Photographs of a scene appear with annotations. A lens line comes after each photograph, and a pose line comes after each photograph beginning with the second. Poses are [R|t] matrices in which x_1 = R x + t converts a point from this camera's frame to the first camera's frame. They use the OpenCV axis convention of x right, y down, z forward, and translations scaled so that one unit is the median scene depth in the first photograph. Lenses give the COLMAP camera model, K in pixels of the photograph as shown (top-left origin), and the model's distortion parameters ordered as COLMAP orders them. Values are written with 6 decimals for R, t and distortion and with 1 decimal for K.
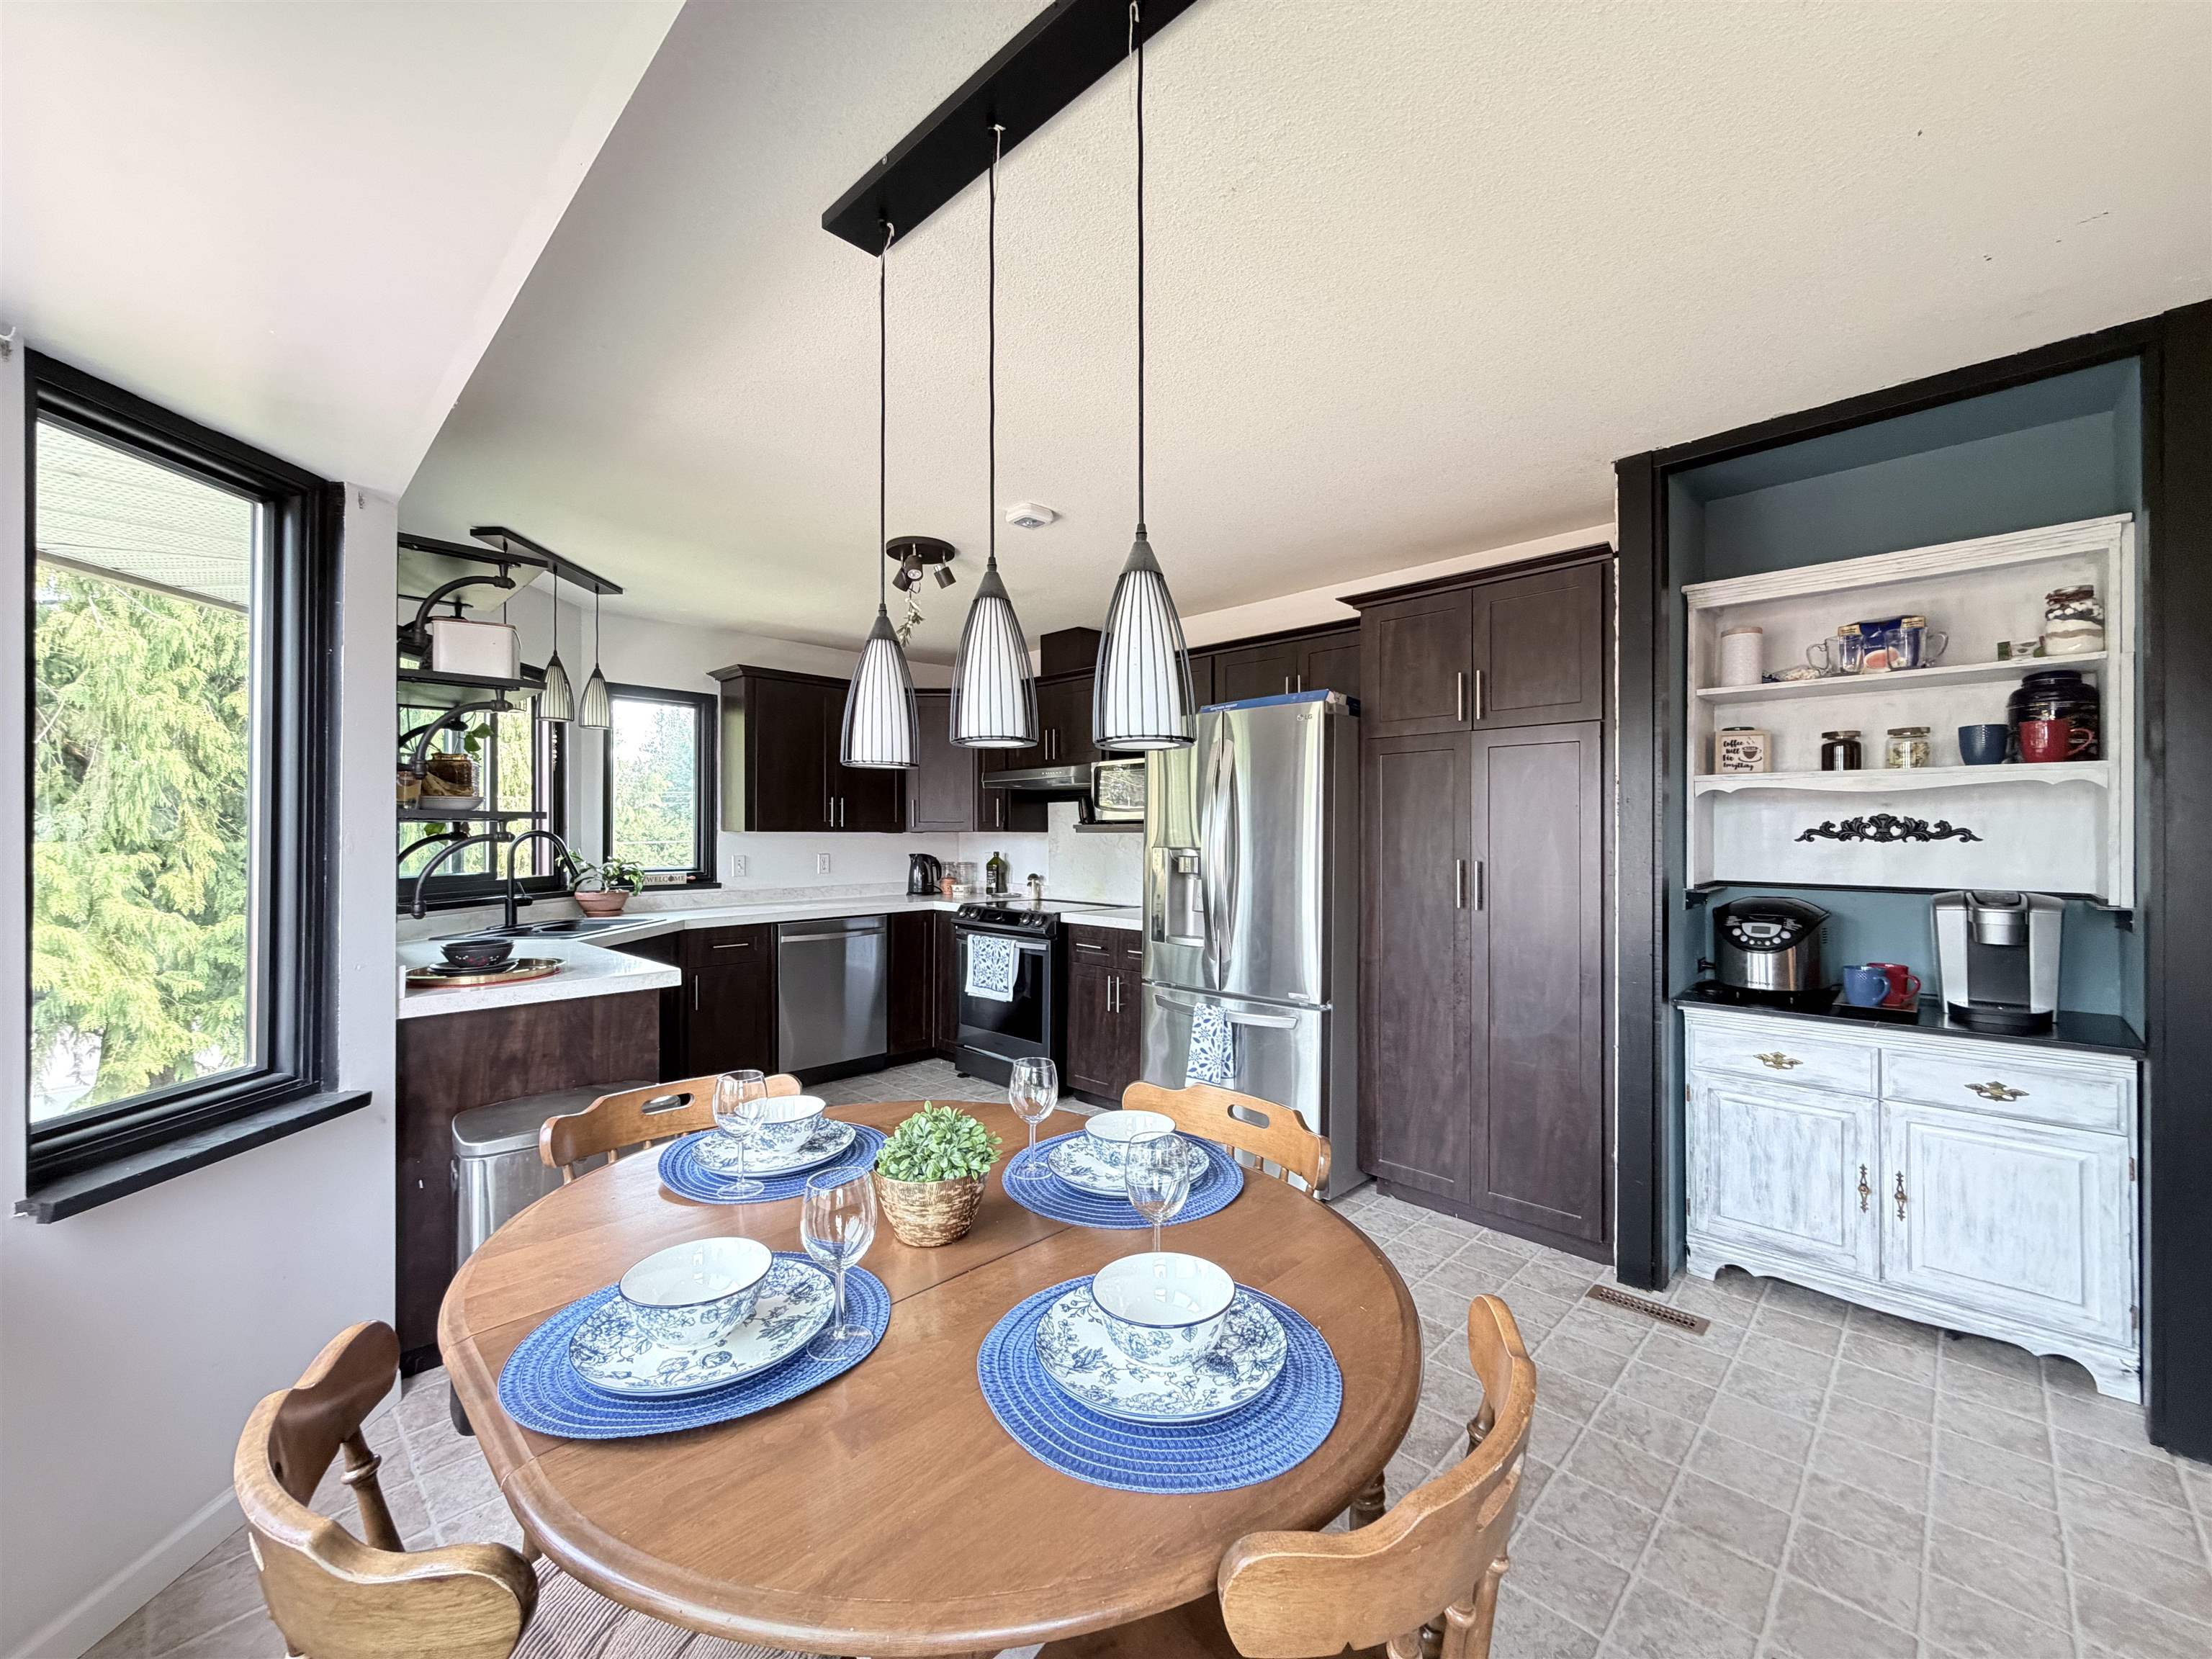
lens RADIAL K [[893.1, 0, 1106.0], [0, 893.1, 829.5], [0, 0, 1]] dist [0.008514, 0.000051]
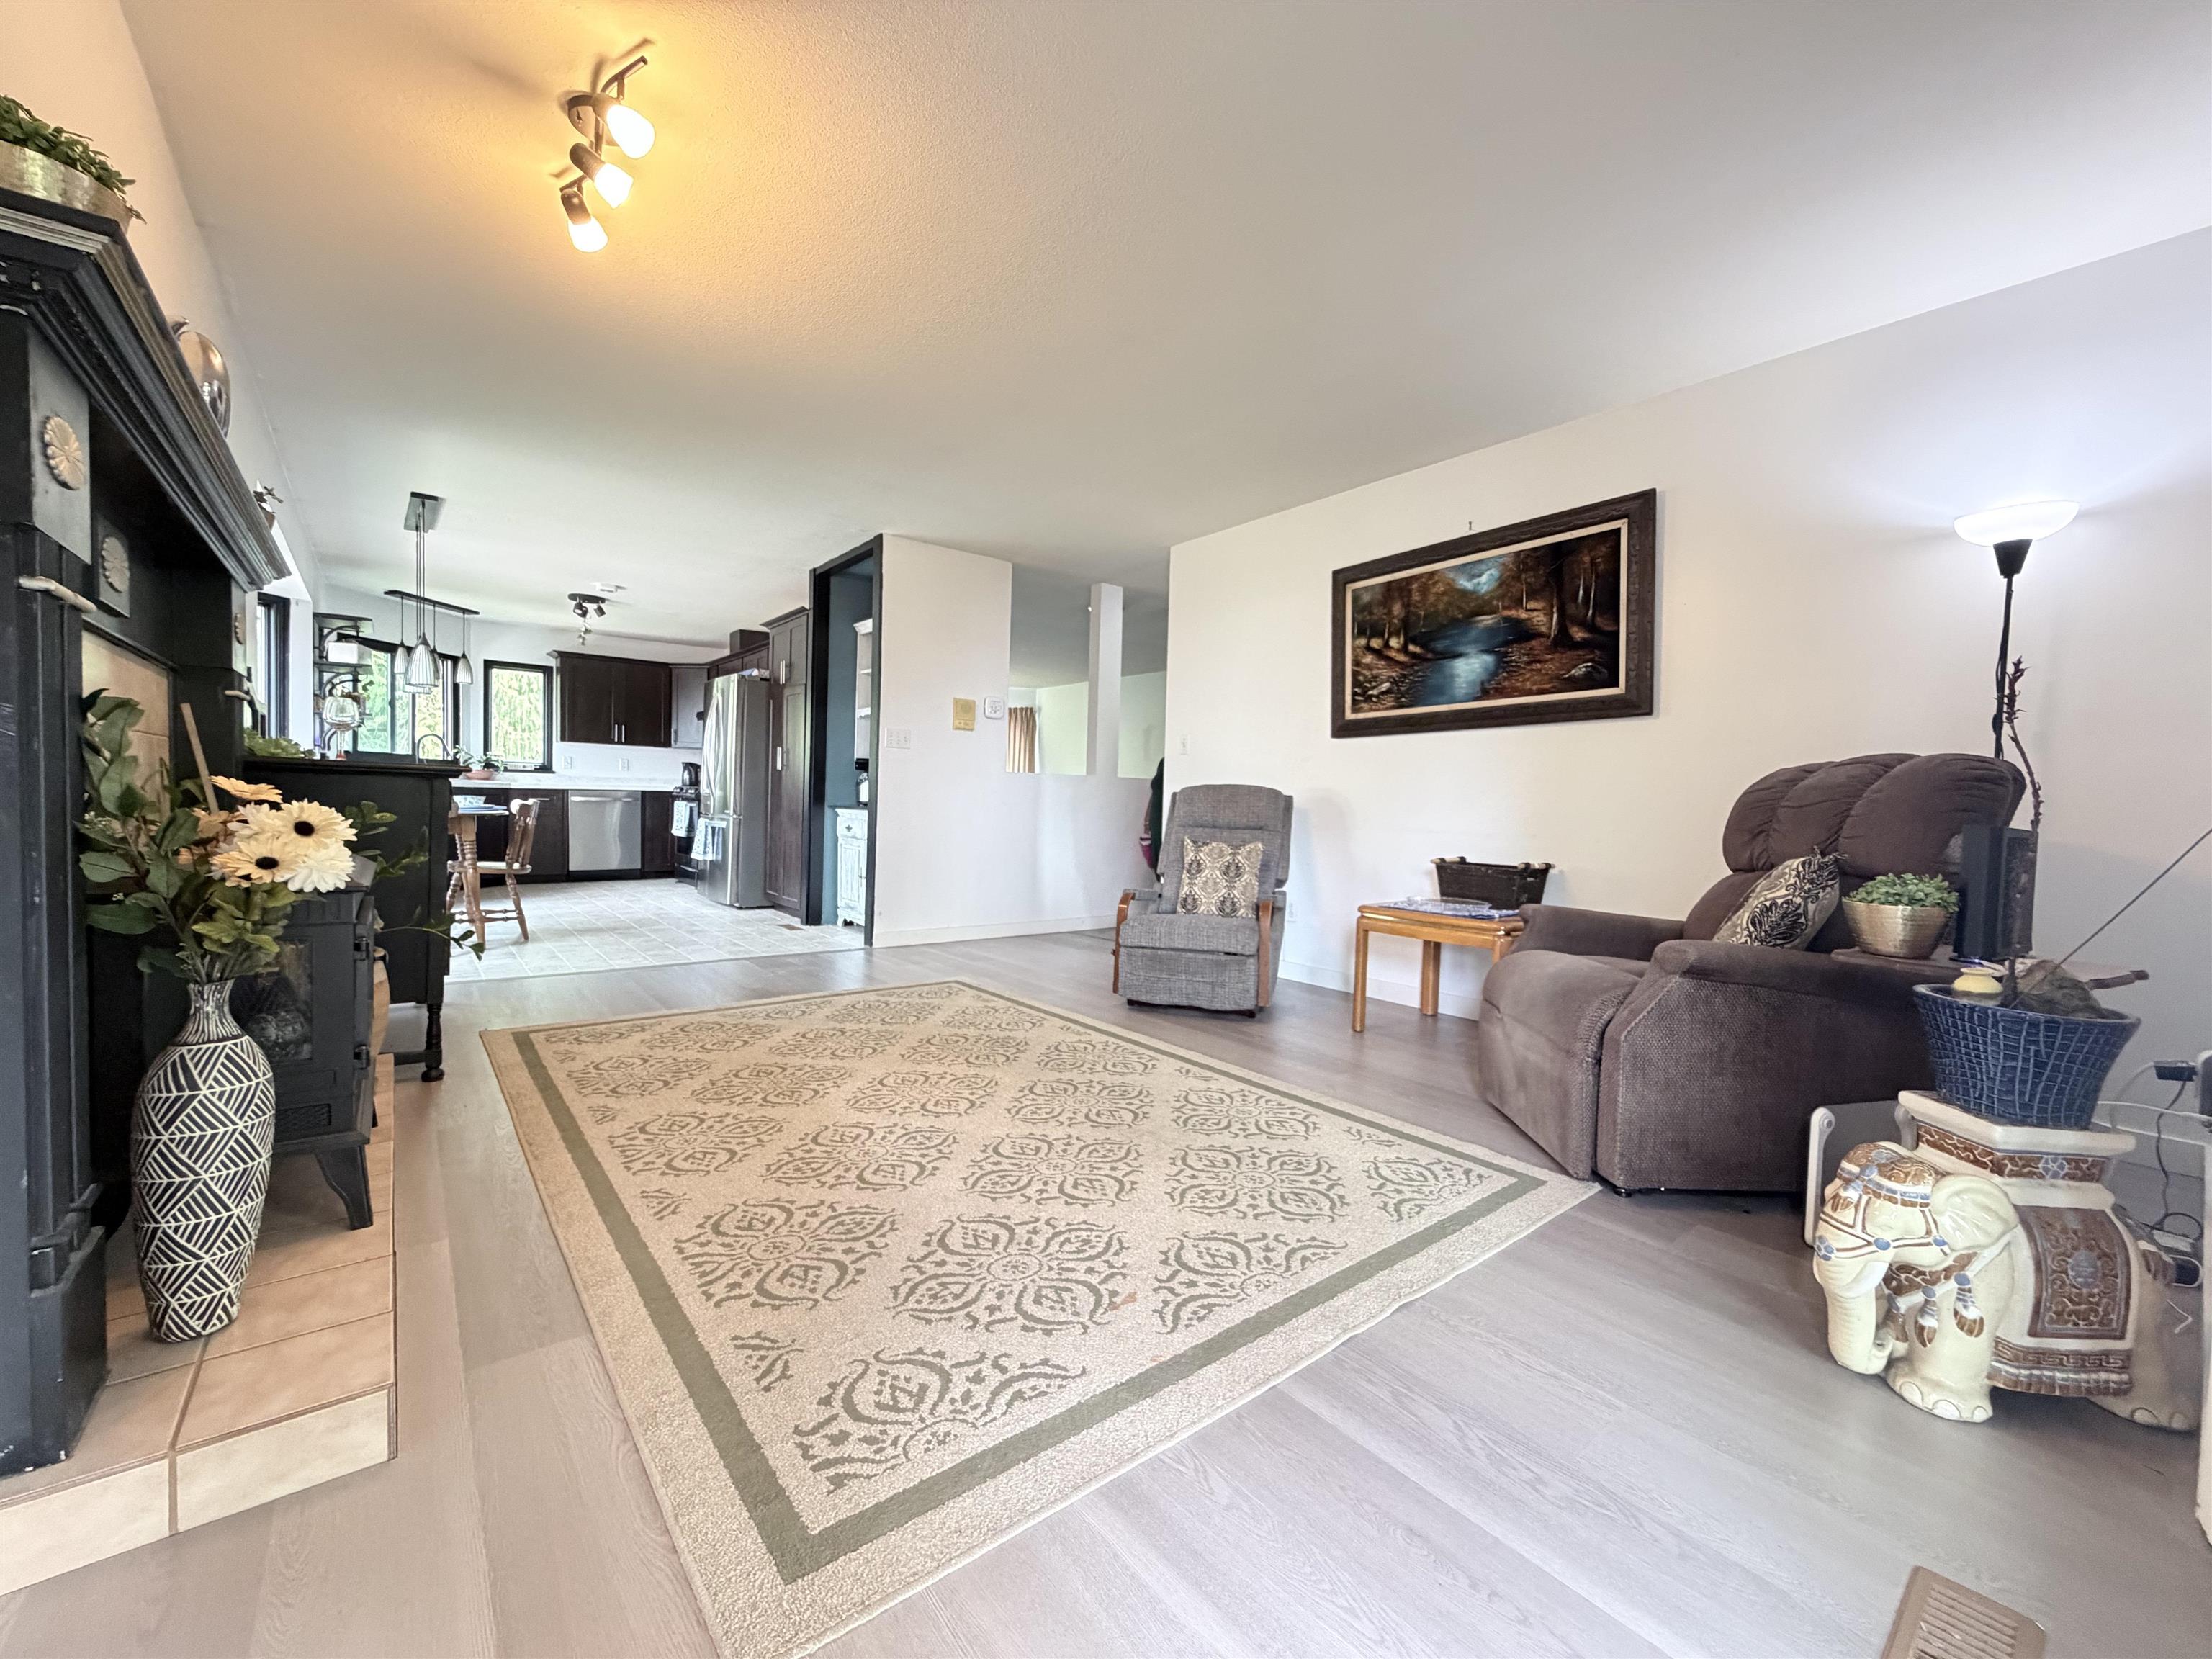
lens RADIAL K [[893.1, 0, 1106.0], [0, 893.1, 829.5], [0, 0, 1]] dist [0.008514, 0.000051]
pose [[0.992628, 0.030997, -0.117170, 1.146568], [-0.026616, 0.998893, 0.038776, 0.100647], [0.118242, -0.035372, 0.992355, -0.861678]]
